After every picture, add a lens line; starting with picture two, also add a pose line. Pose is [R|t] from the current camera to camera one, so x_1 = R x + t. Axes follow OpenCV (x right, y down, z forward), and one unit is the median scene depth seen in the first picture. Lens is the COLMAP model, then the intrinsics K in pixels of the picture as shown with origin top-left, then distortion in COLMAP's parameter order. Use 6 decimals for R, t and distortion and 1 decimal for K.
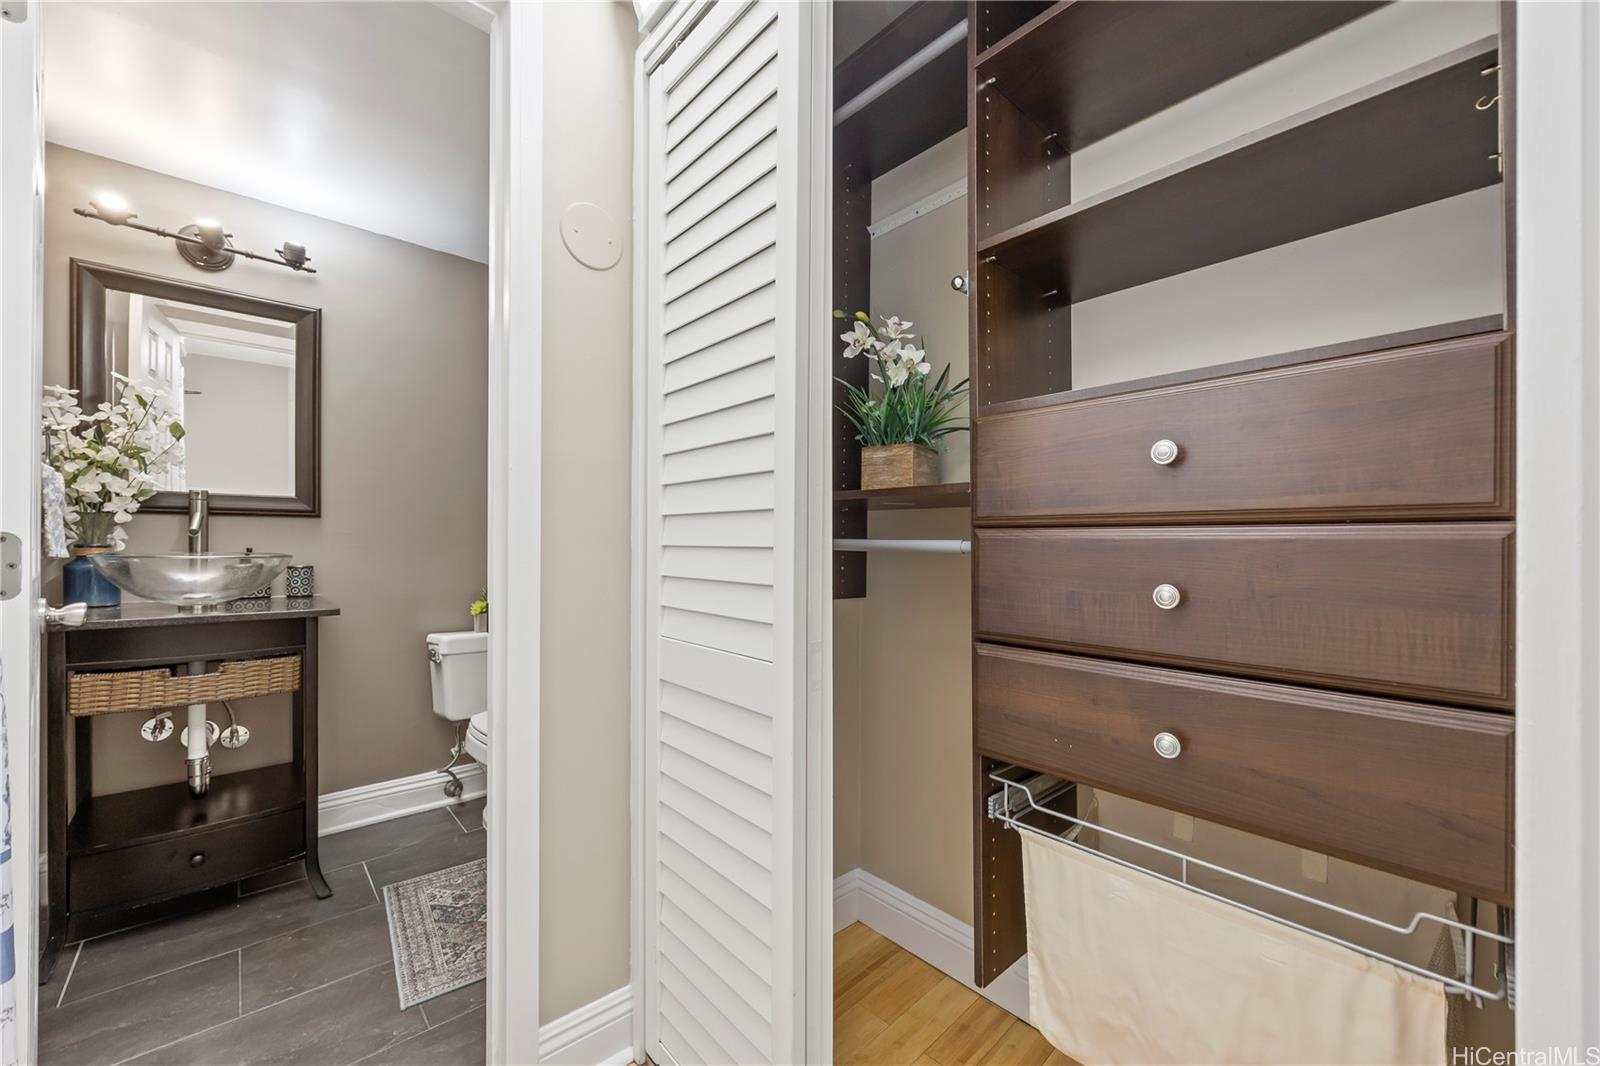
lens RADIAL K [[626.5, 0, 796.4], [0, 626.5, 542.7], [0, 0, 1]] dist [0.000872, -0.000599]
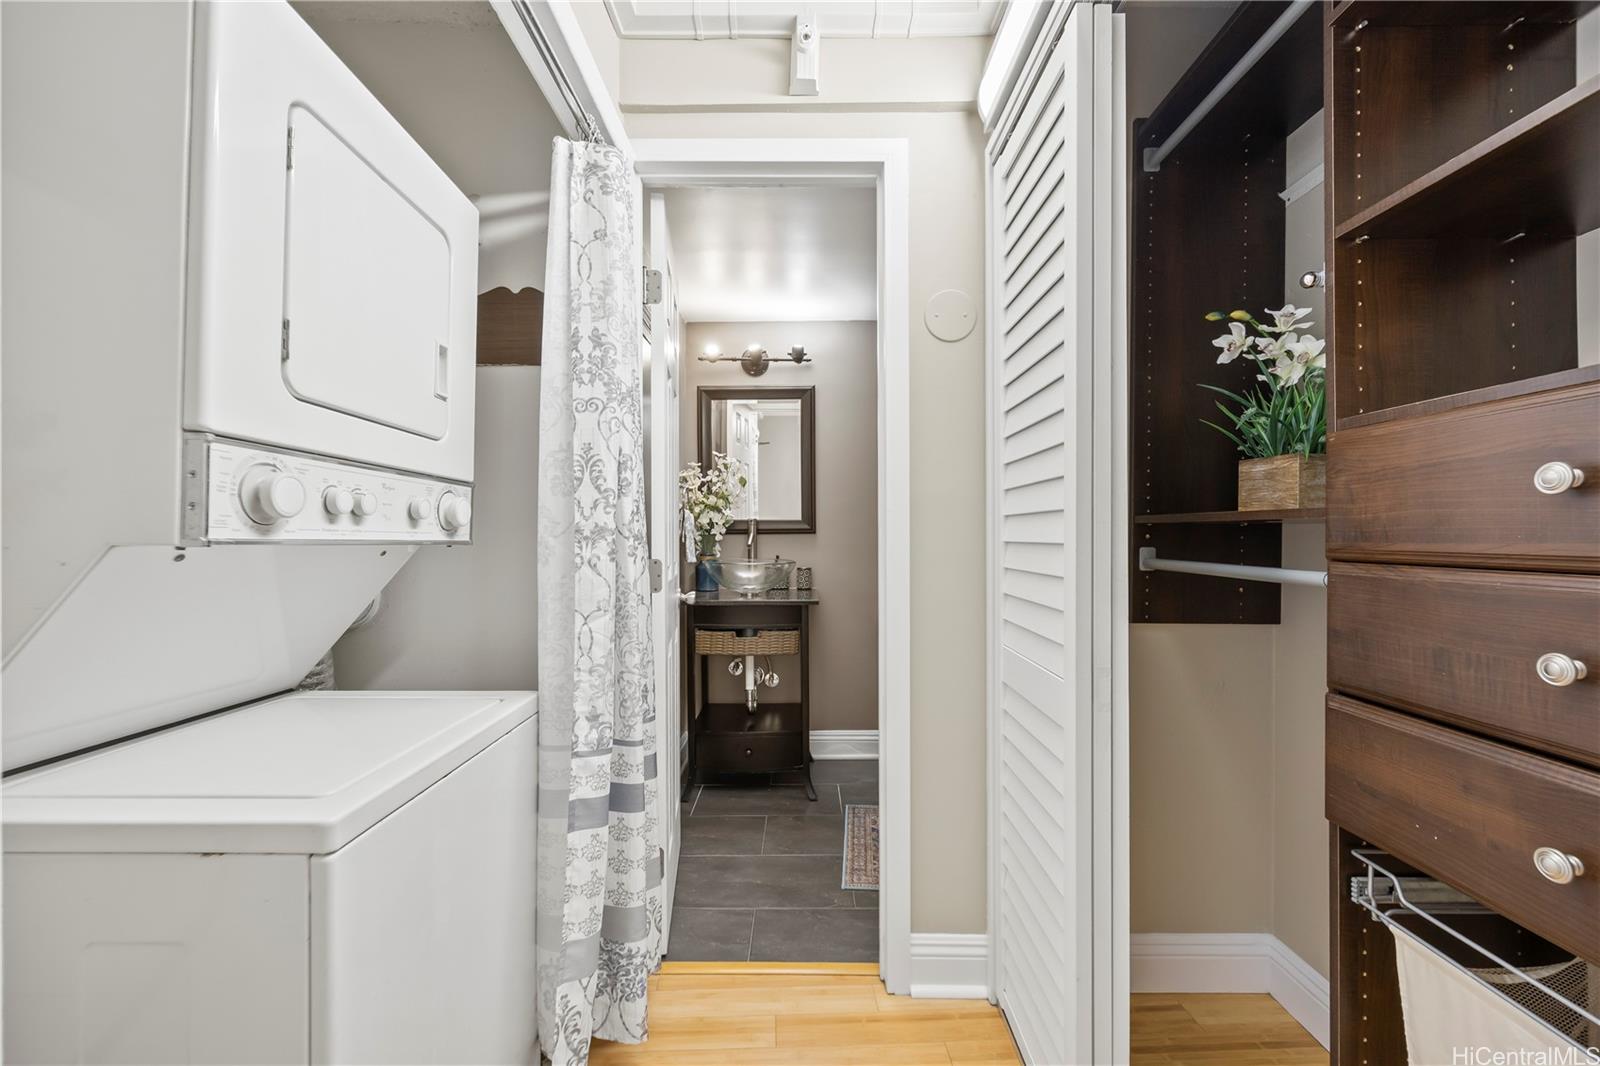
lens RADIAL K [[626.5, 0, 798.4], [0, 626.5, 537.6], [0, 0, 1]] dist [0.000872, -0.000599]
pose [[0.737787, -0.006937, -0.674998, 0.204599], [0.009641, 0.999953, 0.000261, -0.039393], [0.674965, -0.006700, 0.737819, -0.083629]]
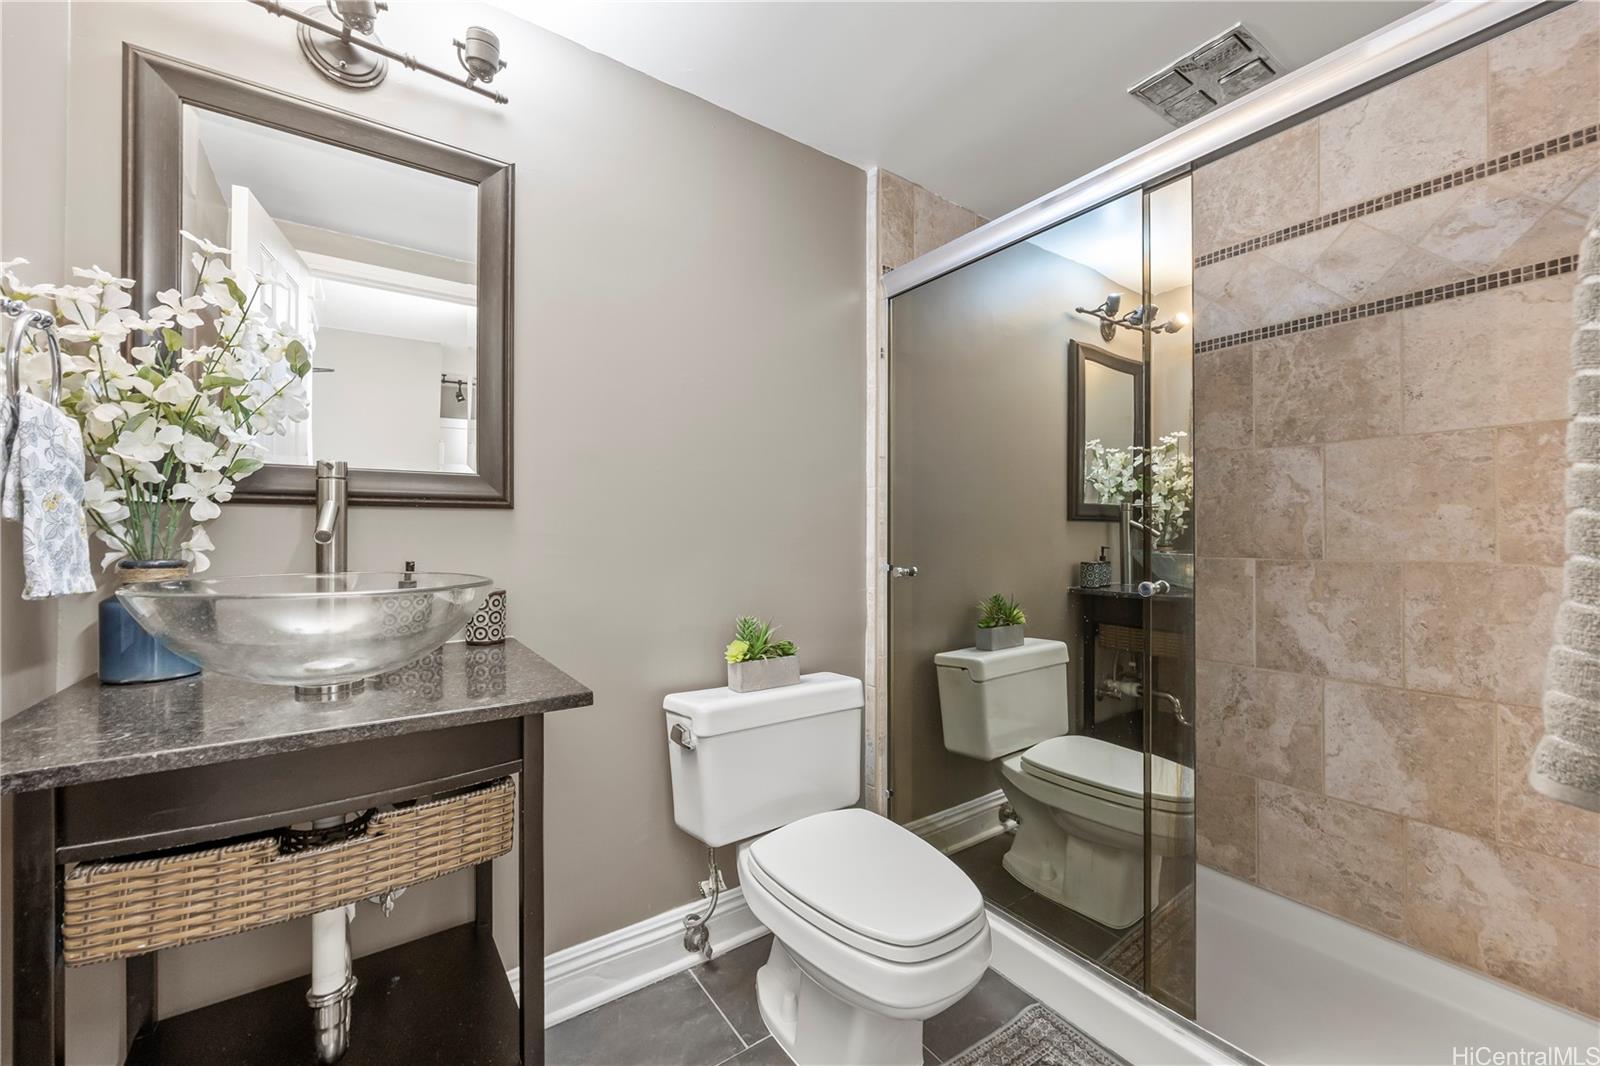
lens RADIAL K [[626.5, 0, 796.6], [0, 626.5, 528.5], [0, 0, 1]] dist [0.000872, -0.000599]
pose [[0.992429, -0.007242, -0.122606, -0.516942], [0.006214, 0.999942, -0.008769, -0.017515], [0.122663, 0.007941, 0.992417, 0.541008]]
